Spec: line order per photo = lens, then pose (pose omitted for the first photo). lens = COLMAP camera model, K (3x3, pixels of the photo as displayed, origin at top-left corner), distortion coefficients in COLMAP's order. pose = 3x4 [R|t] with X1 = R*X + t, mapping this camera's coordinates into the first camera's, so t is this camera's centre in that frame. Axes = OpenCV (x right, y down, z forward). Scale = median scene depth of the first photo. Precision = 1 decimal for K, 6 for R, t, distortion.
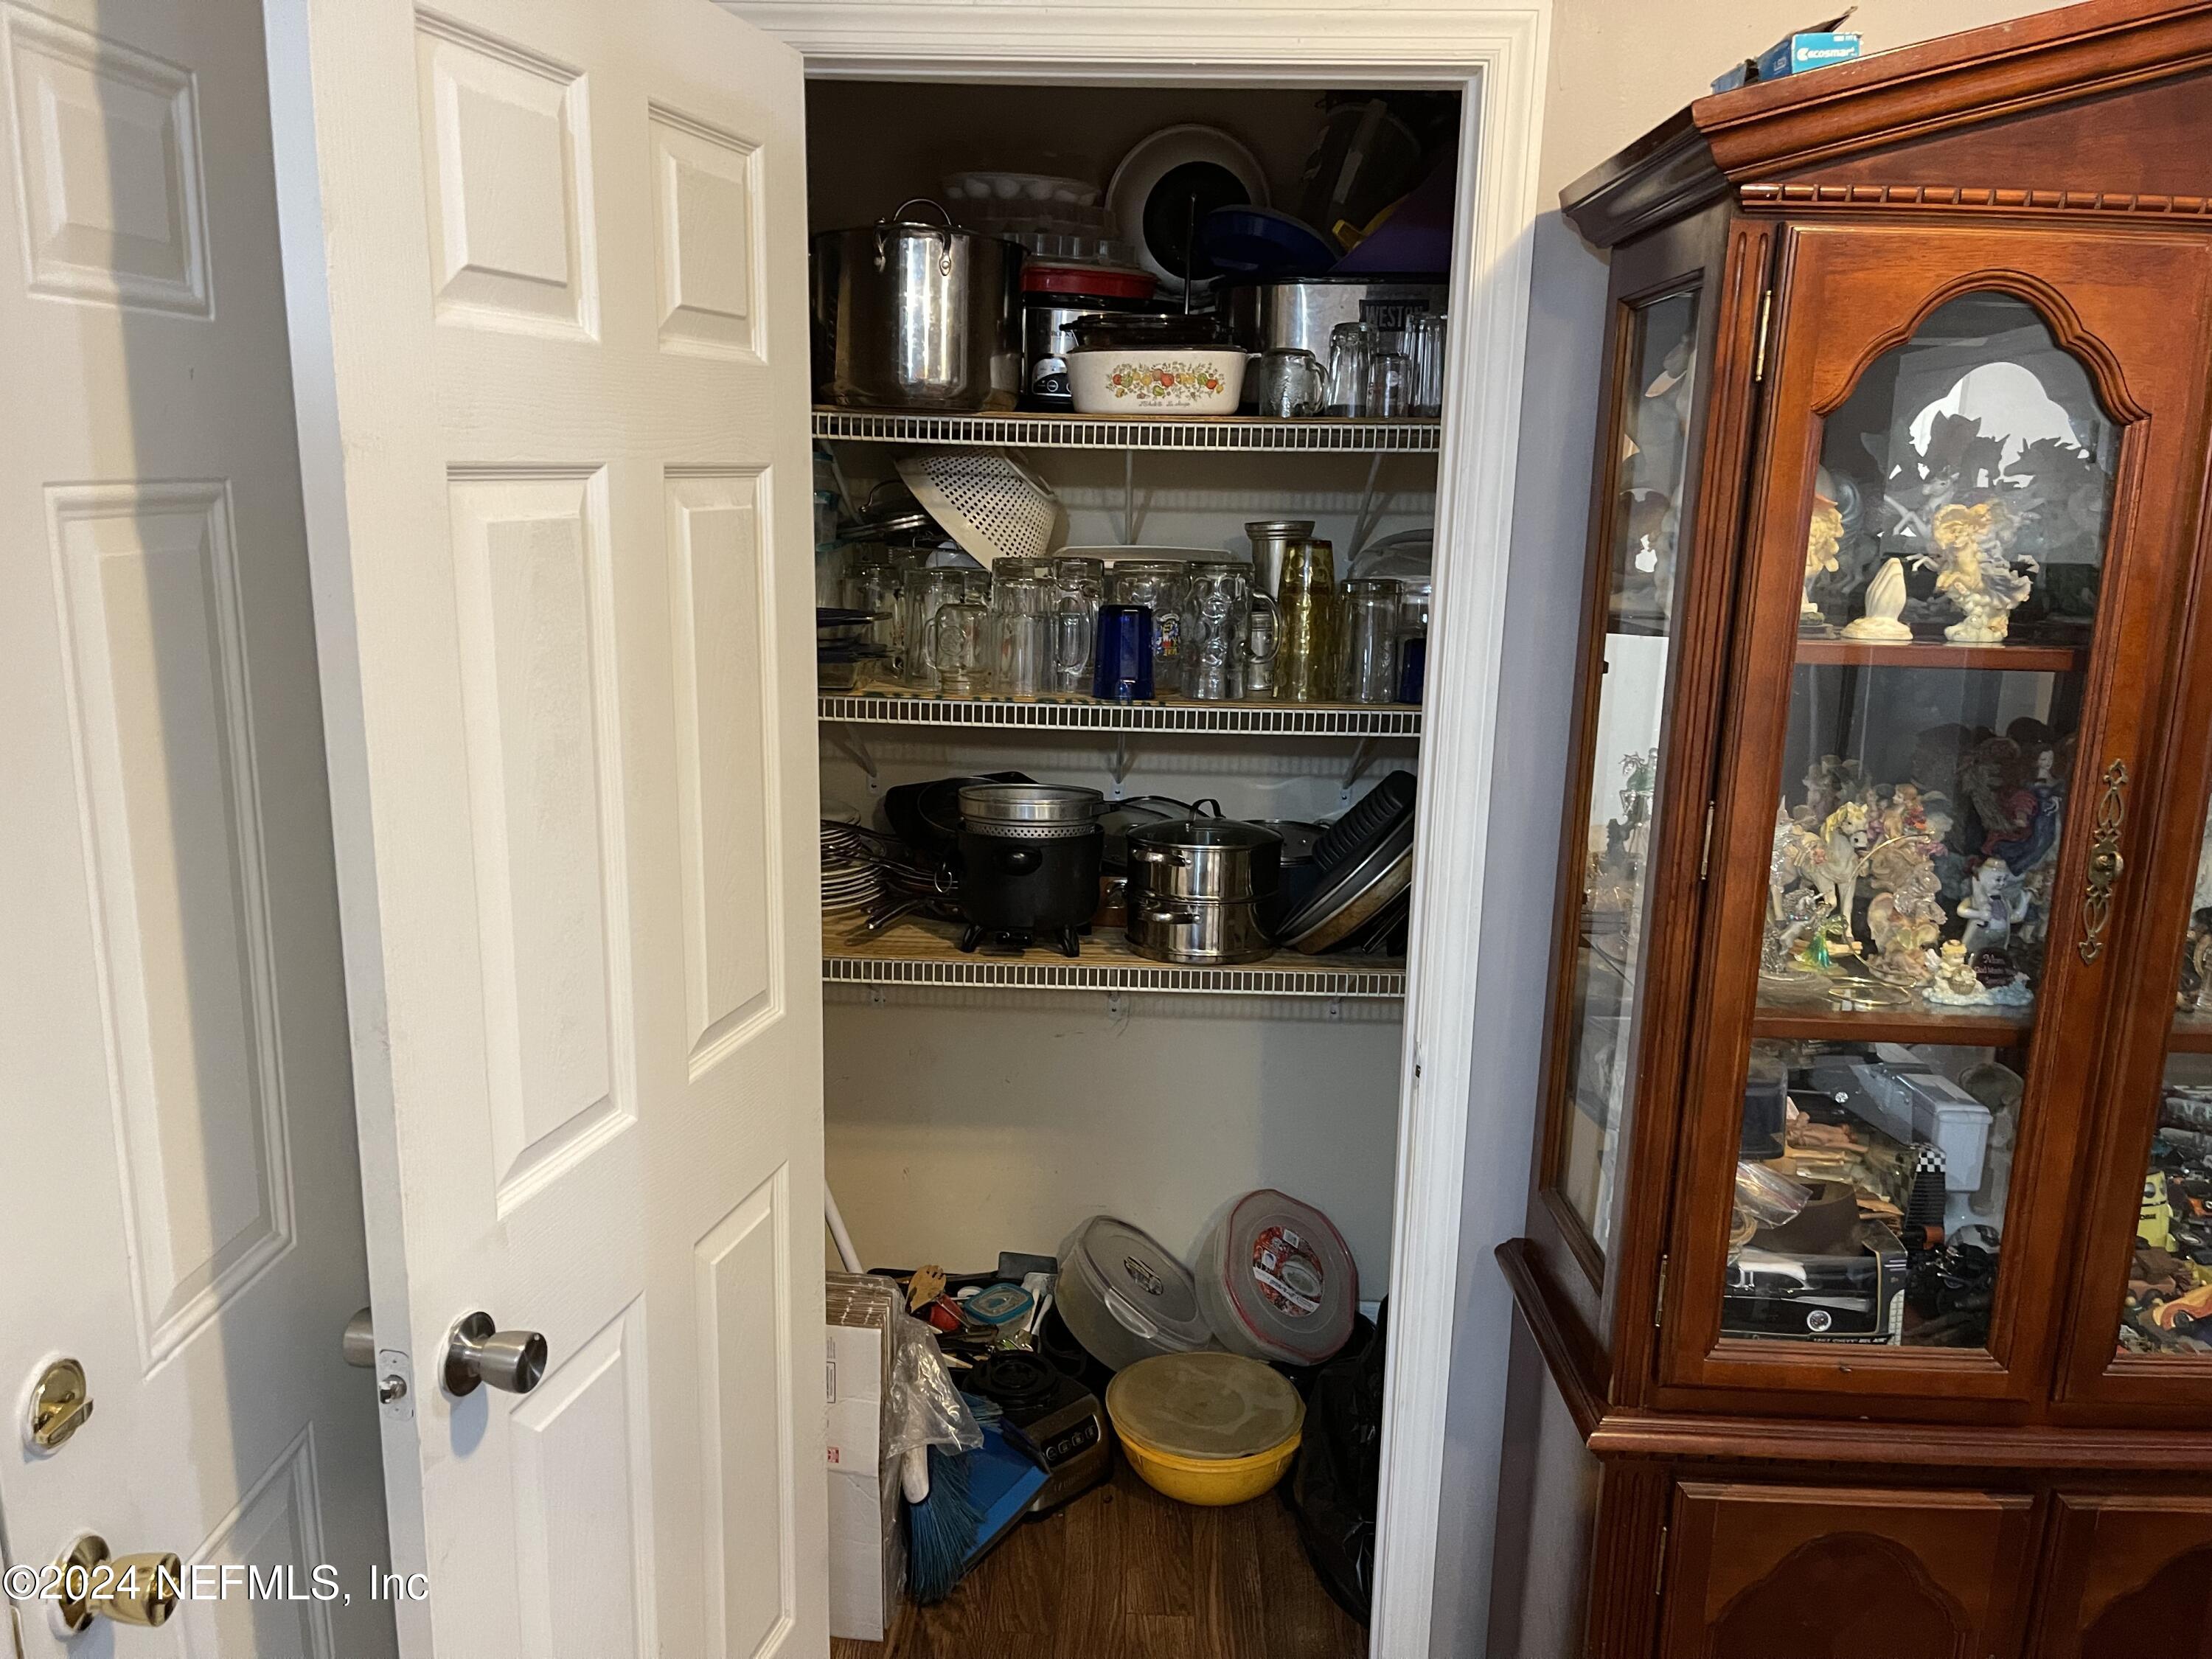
lens RADIAL K [[1666.9, 0, 1097.5], [0, 1666.9, 826.5], [0, 0, 1]] dist [0.032265, -0.055667]
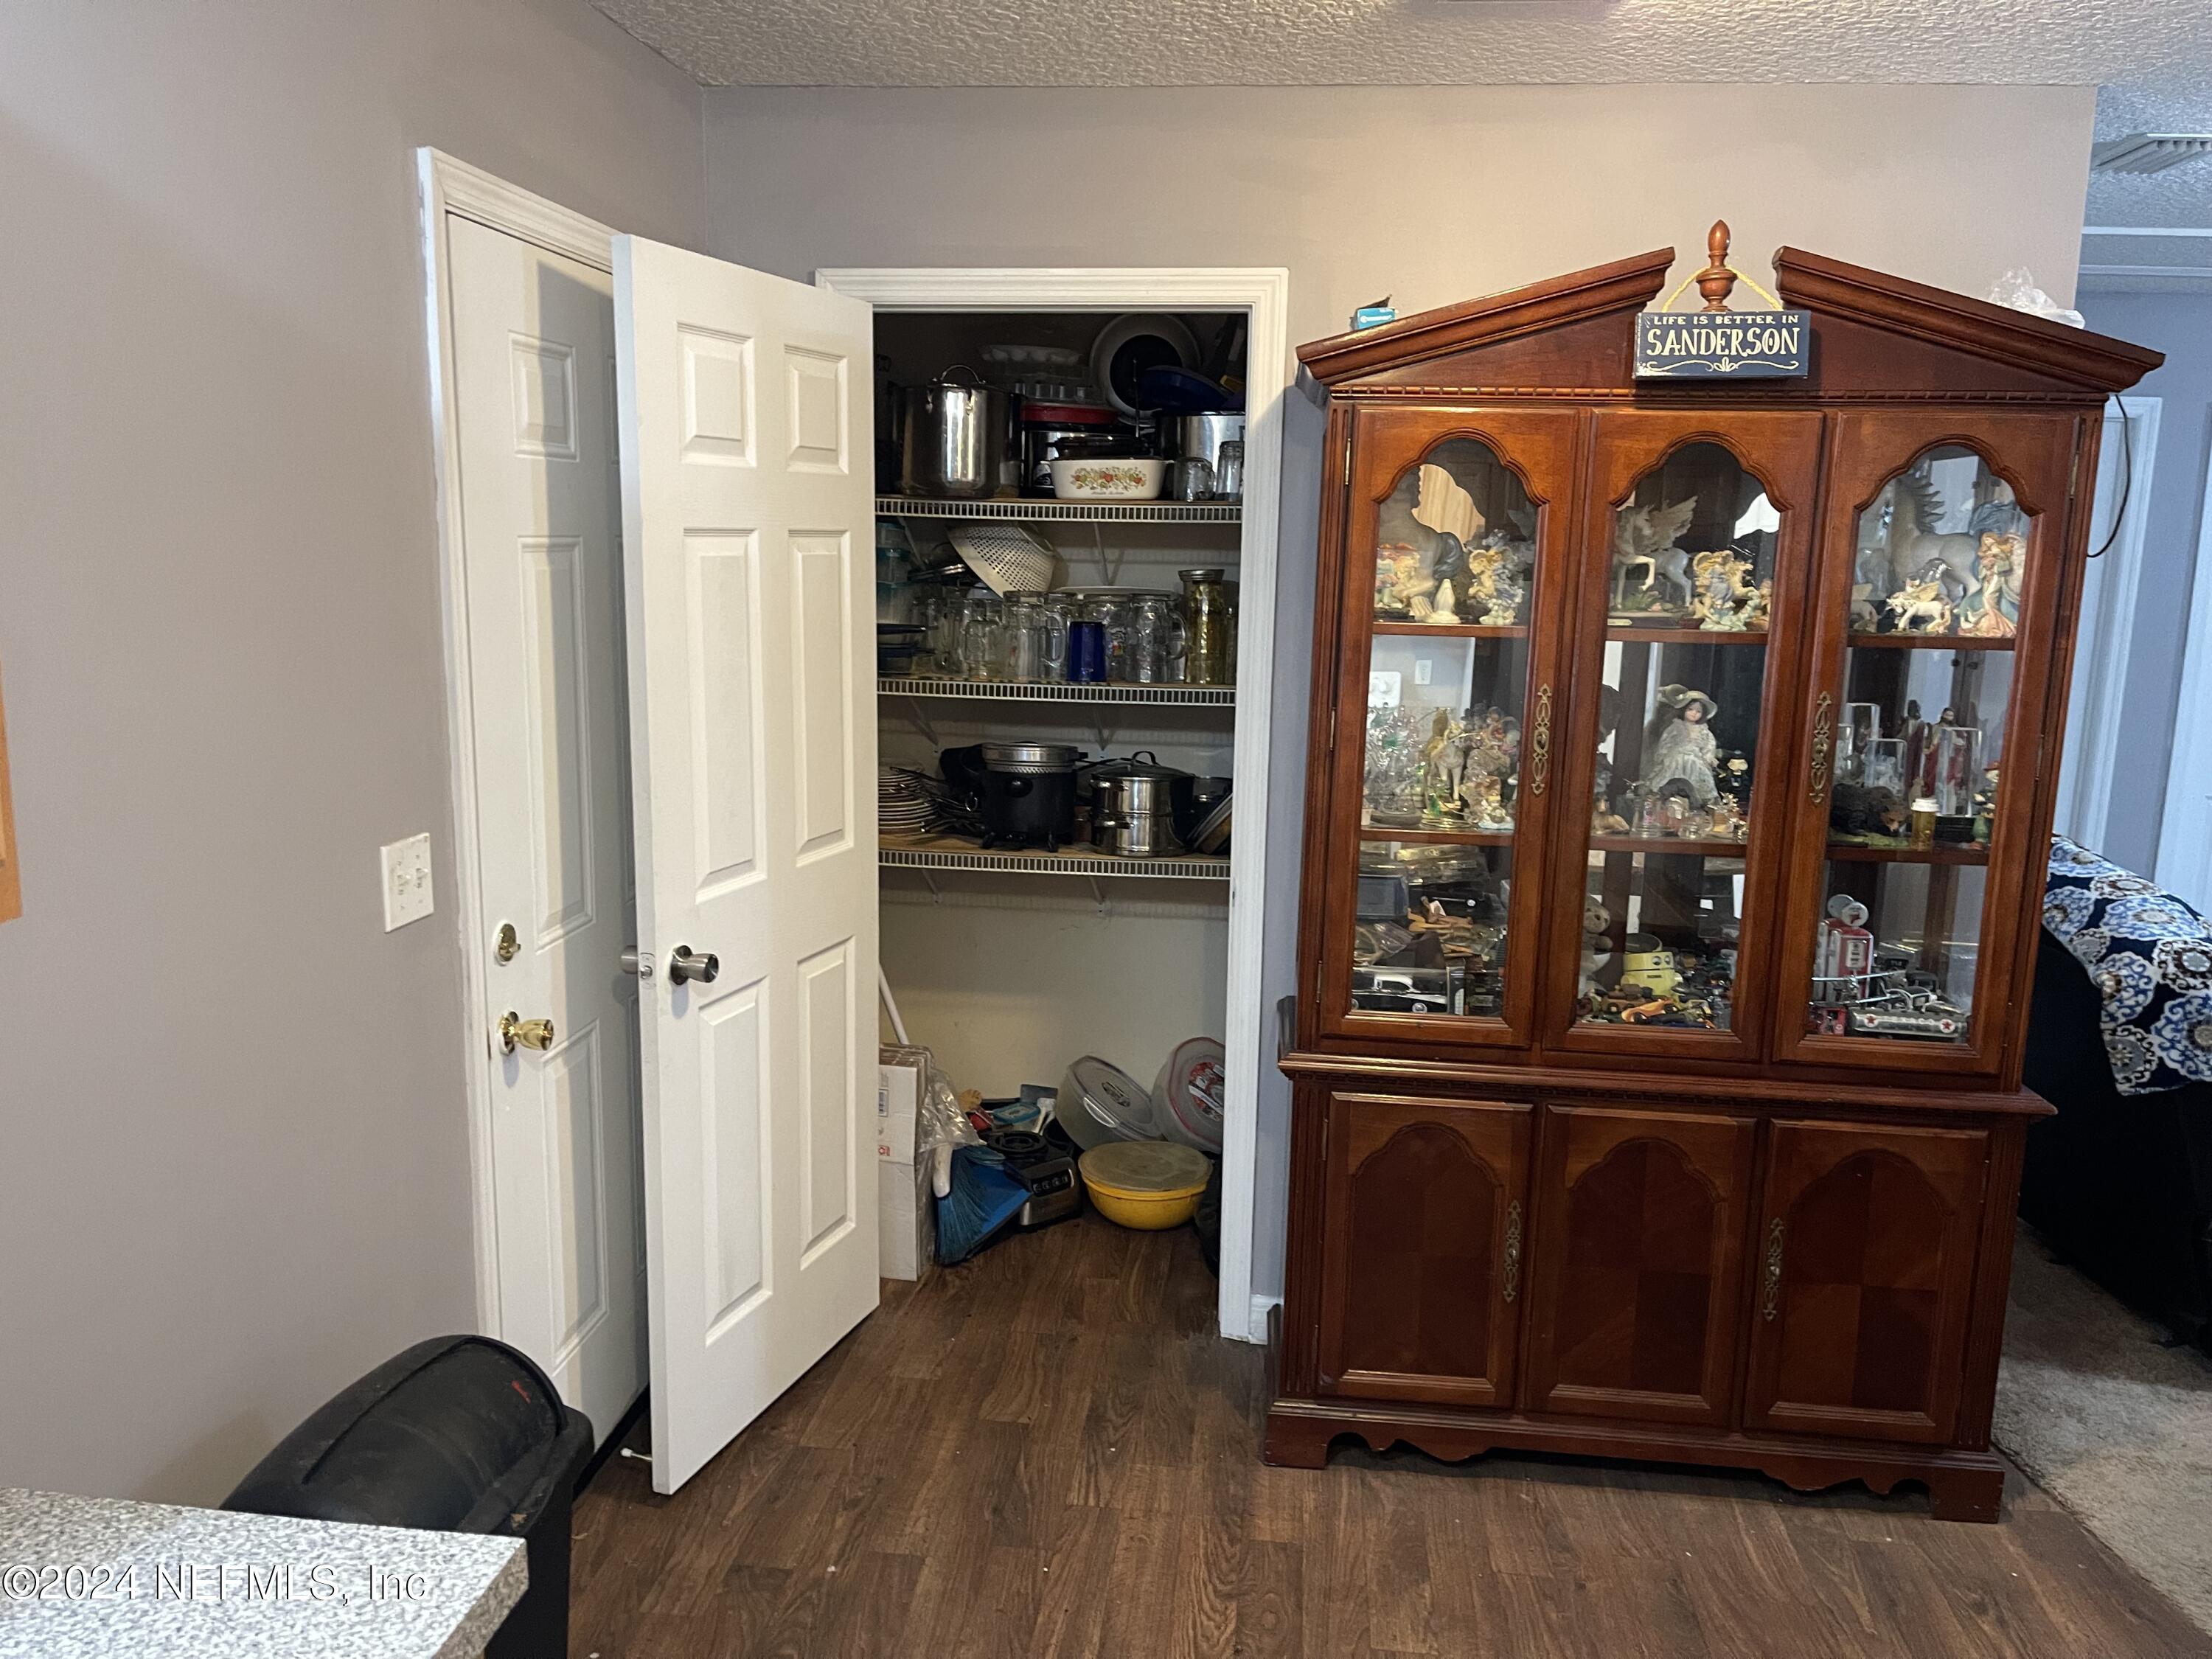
lens RADIAL K [[1666.9, 0, 1106.0], [0, 1666.9, 829.7], [0, 0, 1]] dist [0.032265, -0.055667]
pose [[0.996588, 0.012191, -0.081631, 0.173353], [-0.015520, 0.999068, -0.040276, 0.130344], [0.081064, 0.041405, 0.995848, -0.565535]]
